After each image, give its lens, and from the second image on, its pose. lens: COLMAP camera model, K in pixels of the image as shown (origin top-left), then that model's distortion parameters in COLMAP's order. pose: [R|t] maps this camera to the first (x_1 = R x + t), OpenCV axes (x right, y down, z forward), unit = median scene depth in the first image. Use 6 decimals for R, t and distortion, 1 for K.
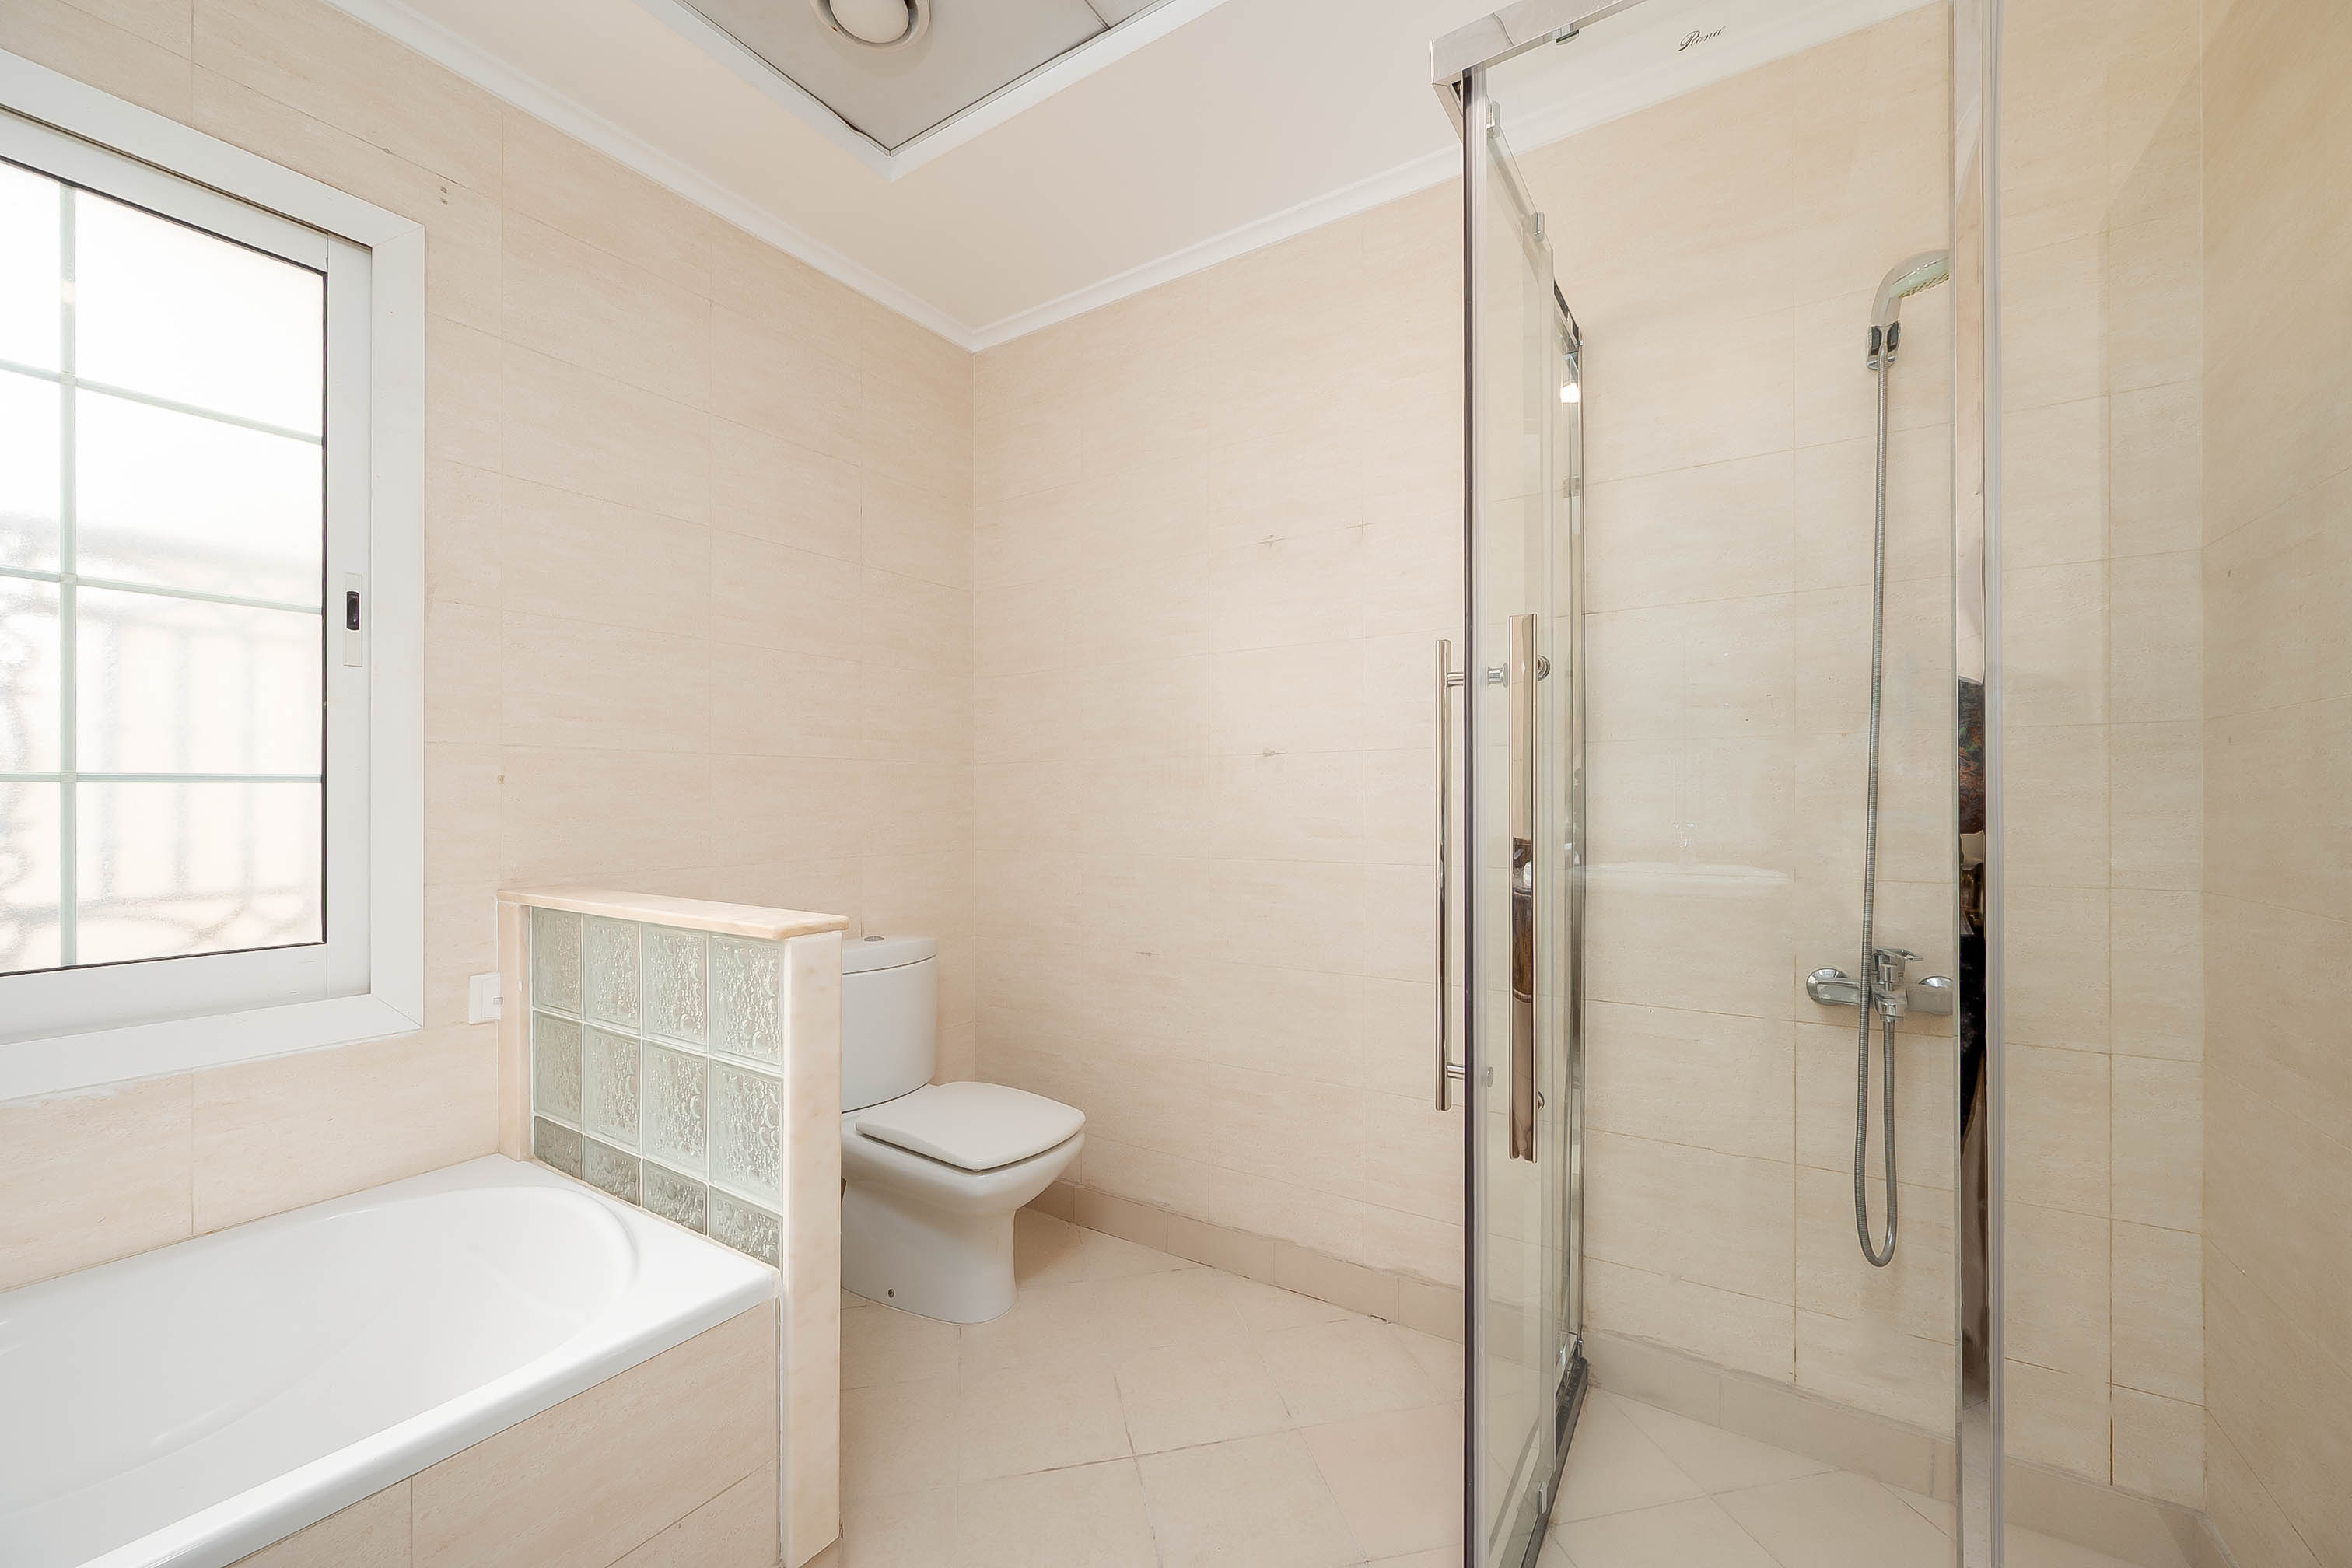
lens RADIAL K [[937.3, 0, 1177.2], [0, 937.3, 809.6], [0, 0, 1]] dist [0.000362, -0.000128]
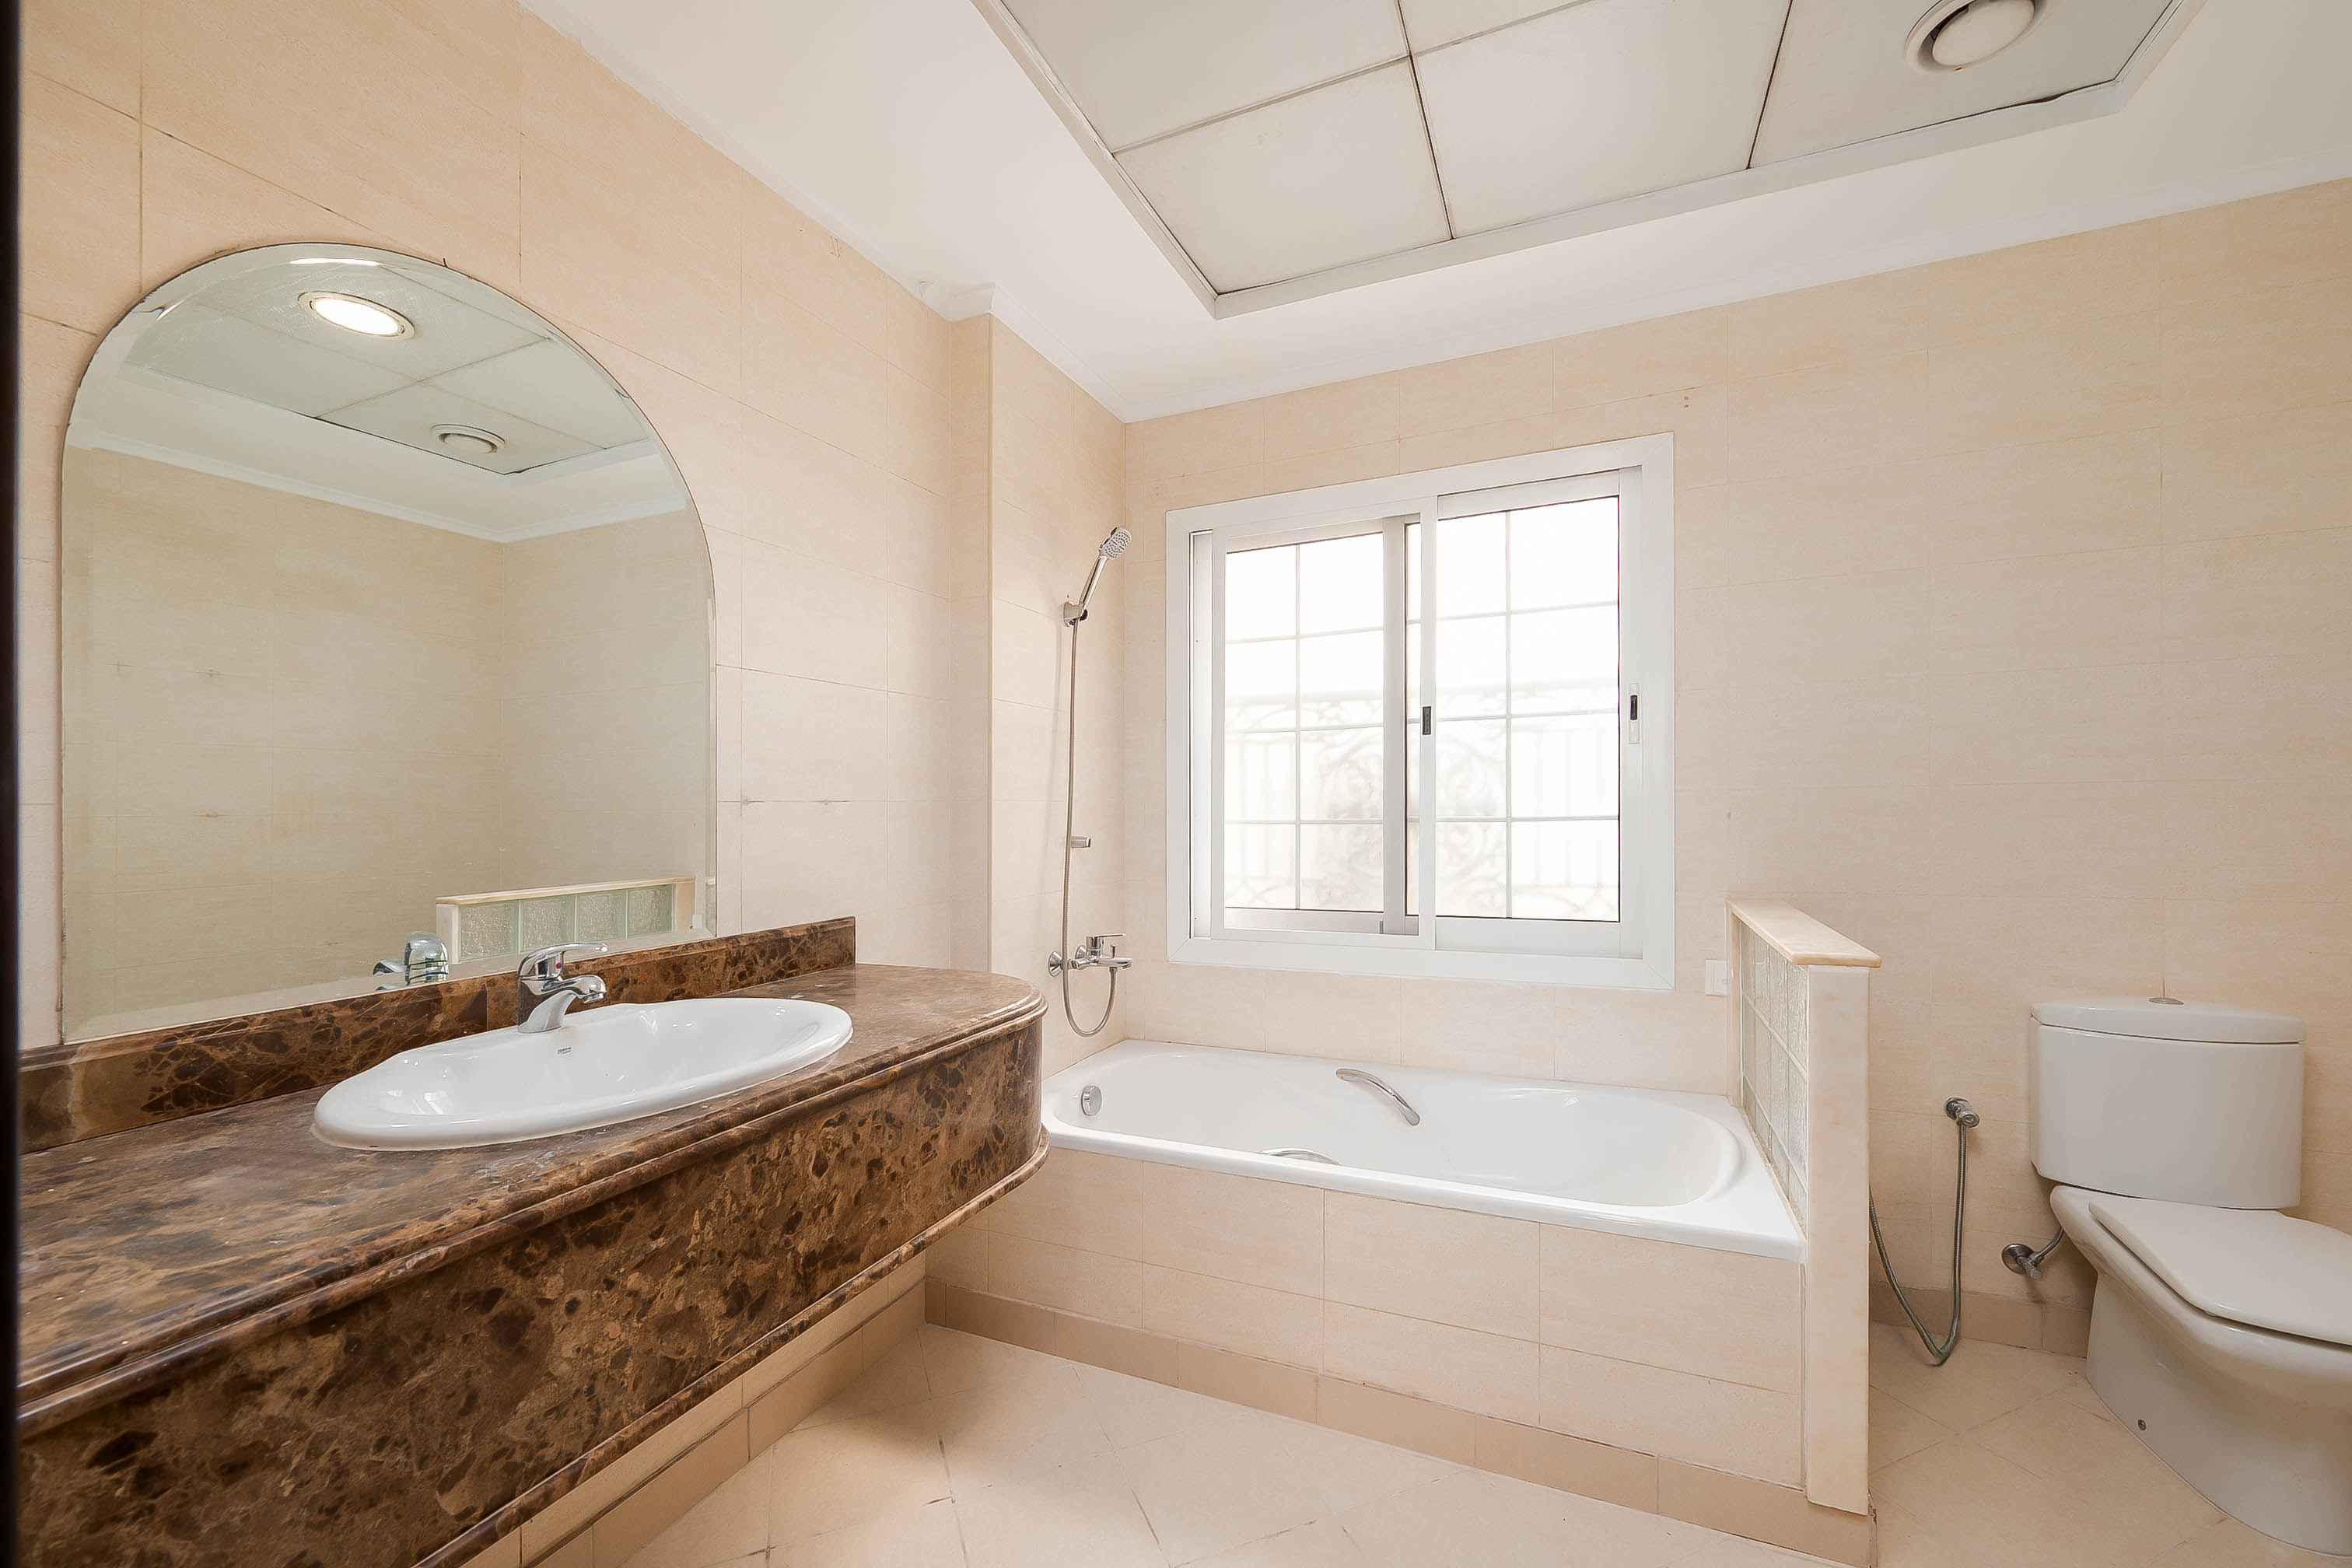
lens RADIAL K [[937.3, 0, 1186.0], [0, 937.3, 798.0], [0, 0, 1]] dist [0.000362, -0.000128]
pose [[0.160009, -0.009492, -0.987070, 0.586605], [0.006286, 0.999943, -0.008597, -0.063273], [0.987096, -0.004829, 0.160059, 0.035784]]
